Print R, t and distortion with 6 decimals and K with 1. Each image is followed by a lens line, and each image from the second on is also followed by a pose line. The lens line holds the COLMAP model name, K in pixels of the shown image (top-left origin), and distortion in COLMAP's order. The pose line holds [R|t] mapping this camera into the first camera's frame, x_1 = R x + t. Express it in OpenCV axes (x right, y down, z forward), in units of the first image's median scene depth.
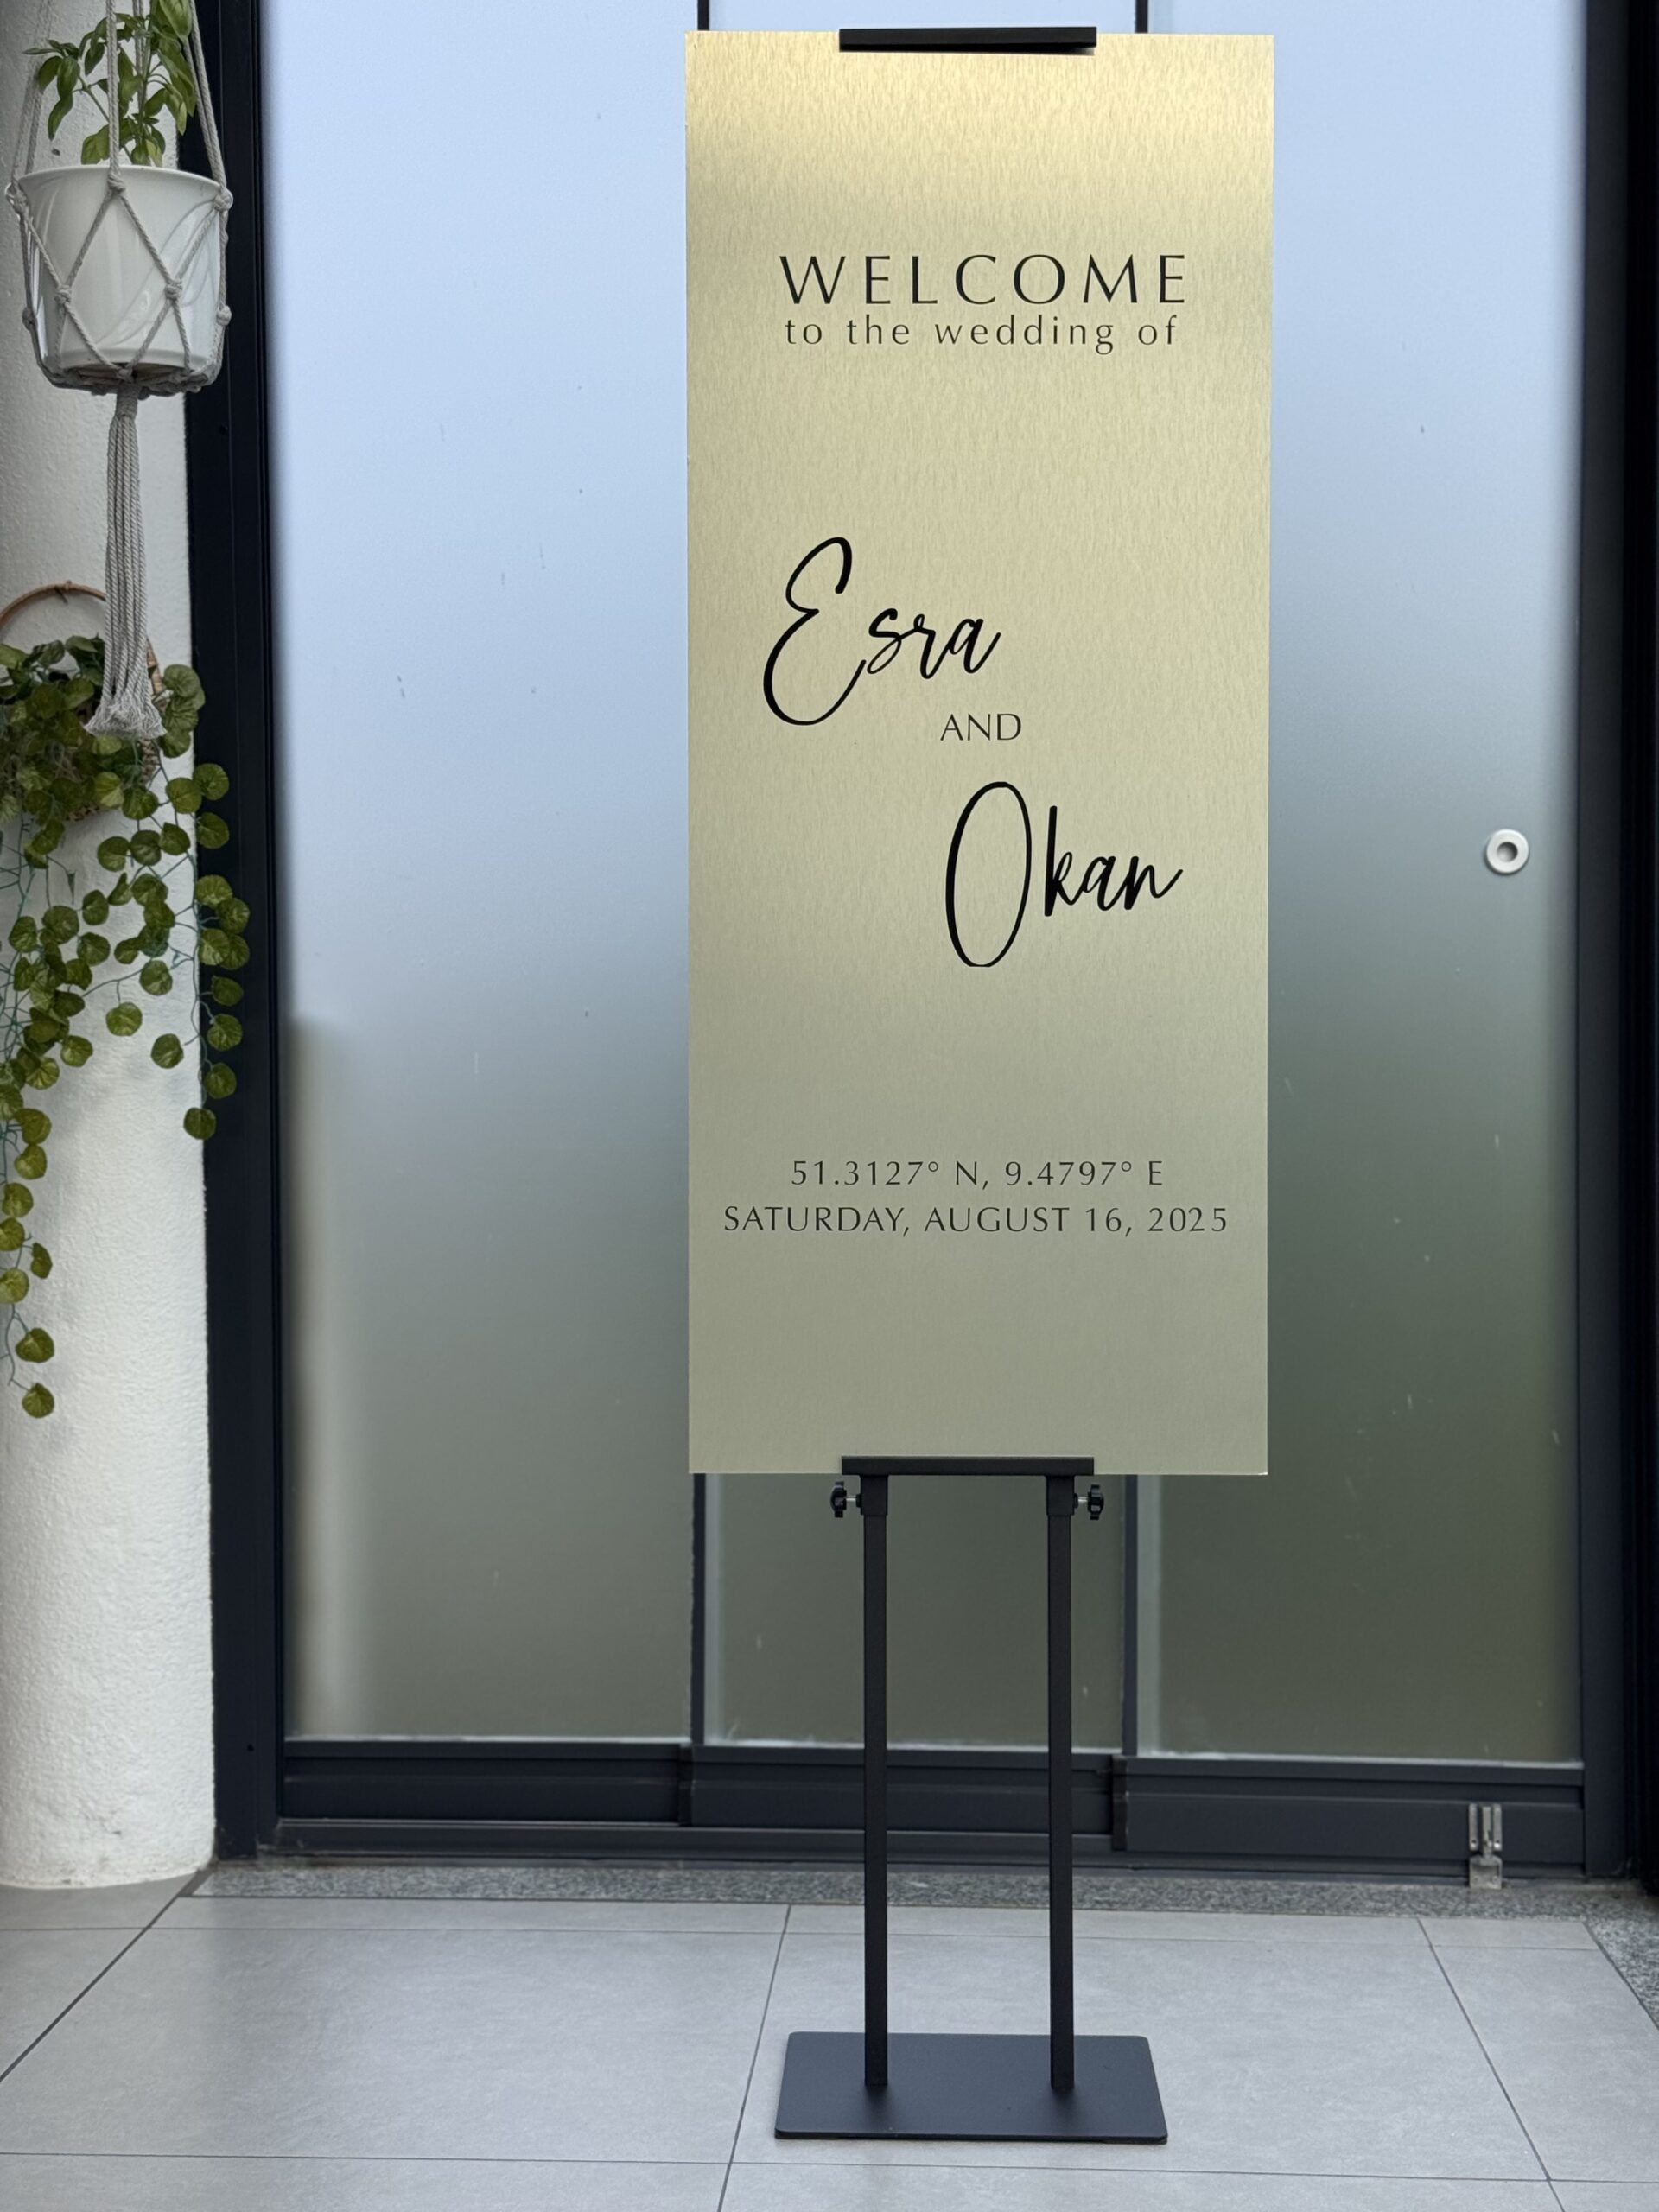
lens RADIAL K [[3143.3, 0, 829.2], [0, 3143.3, 1104.8], [0, 0, 1]] dist [0.107673, -0.068424]
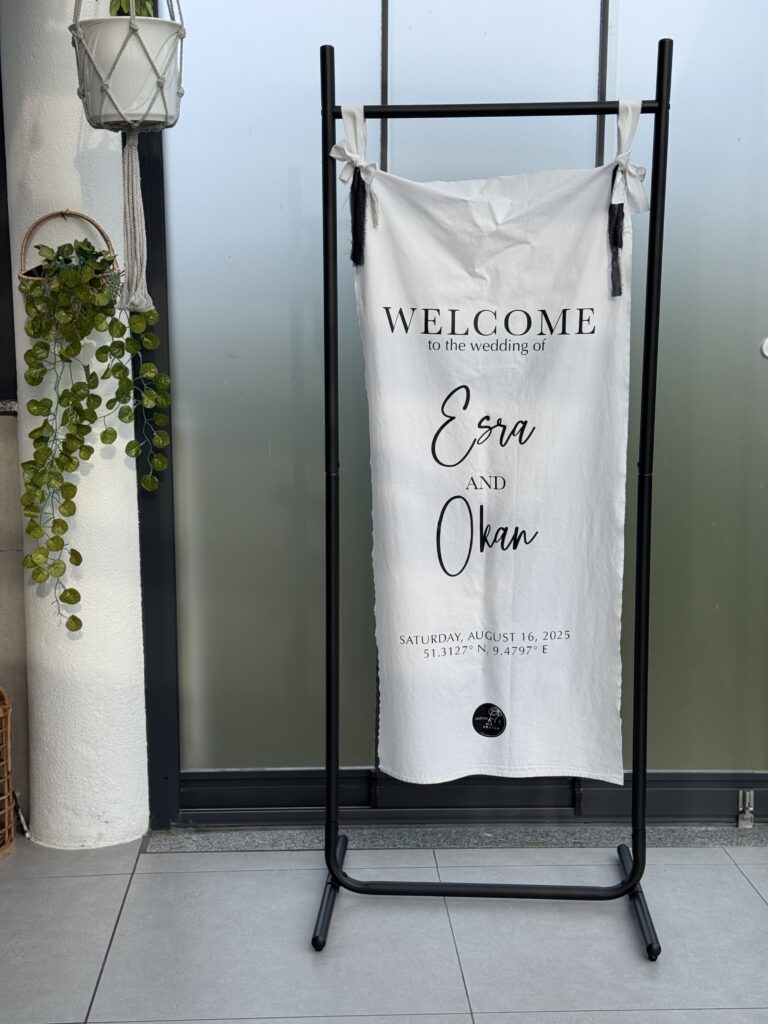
lens RADIAL K [[1455.1, 0, 383.9], [0, 1455.1, 511.5], [0, 0, 1]] dist [0.107673, -0.068424]
pose [[0.994653, -0.010562, 0.102733, -0.143445], [-0.001518, 0.993154, 0.116800, -0.087167], [-0.103263, -0.116332, 0.987828, 0.057664]]
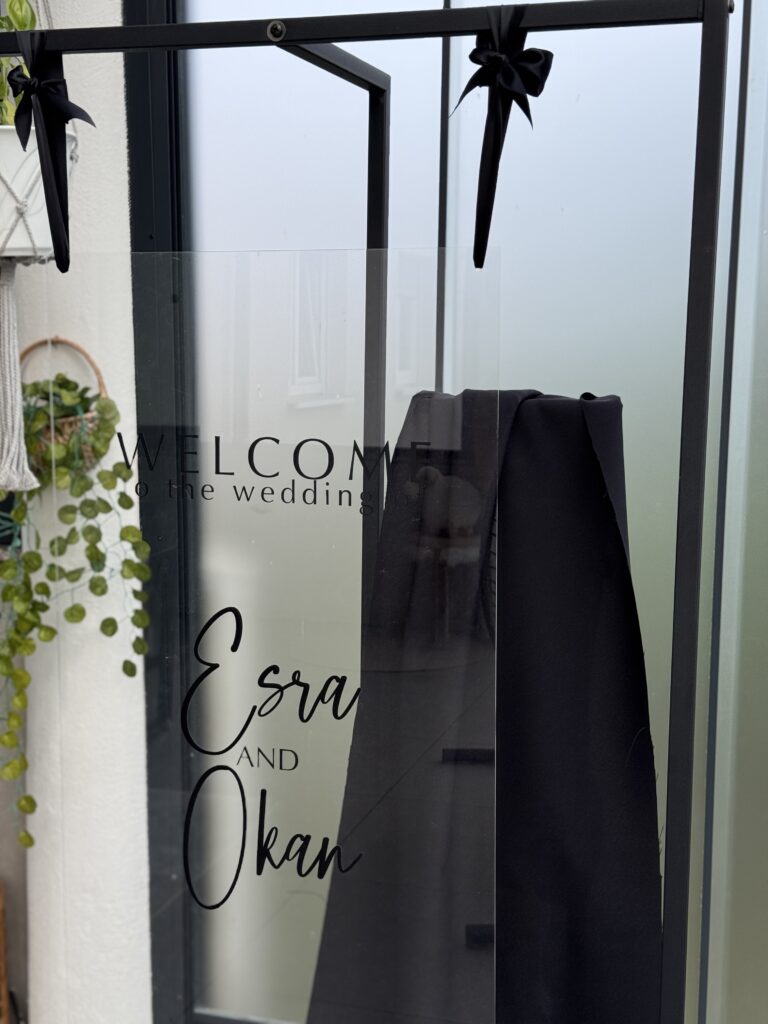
lens RADIAL K [[1455.1, 0, 383.9], [0, 1455.1, 511.5], [0, 0, 1]] dist [0.107673, -0.068424]
pose [[0.967263, 0.043710, -0.249985, 0.118798], [-0.012358, 0.991999, 0.125636, -0.175672], [0.253476, -0.118434, 0.960064, 0.312778]]
